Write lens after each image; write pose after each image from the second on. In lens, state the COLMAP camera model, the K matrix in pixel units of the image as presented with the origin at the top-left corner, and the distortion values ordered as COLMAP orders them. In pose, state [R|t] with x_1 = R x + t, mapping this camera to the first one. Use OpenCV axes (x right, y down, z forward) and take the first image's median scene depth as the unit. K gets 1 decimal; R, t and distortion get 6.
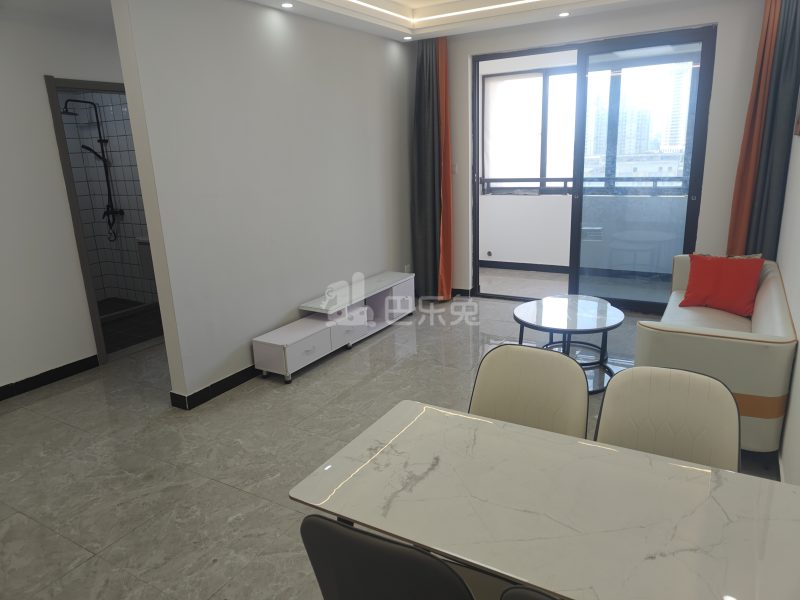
lens RADIAL K [[548.9, 0, 400.0], [0, 548.9, 300.0], [0, 0, 1]] dist [-0.007351, -0.003710]
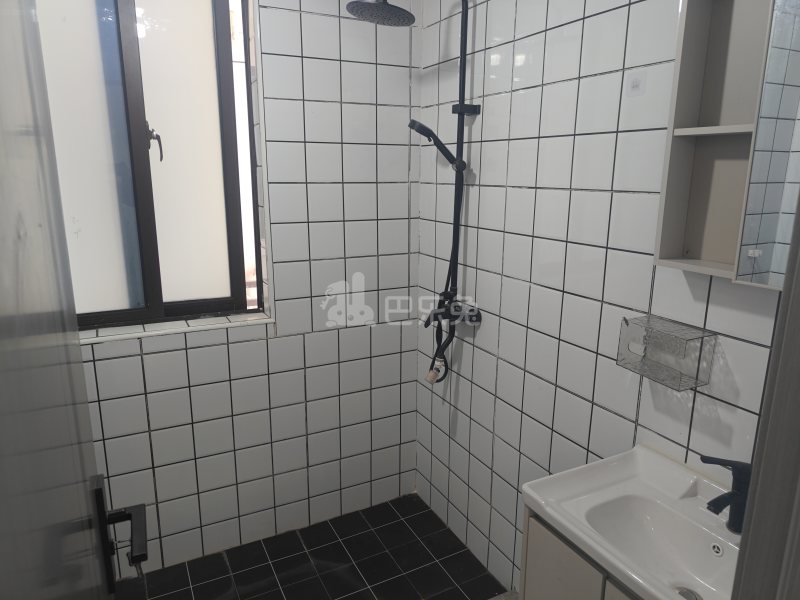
lens RADIAL K [[548.9, 0, 400.0], [0, 548.9, 300.0], [0, 0, 1]] dist [-0.007351, -0.003710]
pose [[0.838342, 0.170434, -0.517818, -0.373361], [-0.185794, 0.982330, 0.022523, -0.171070], [0.512507, 0.077325, 0.855195, 0.682706]]
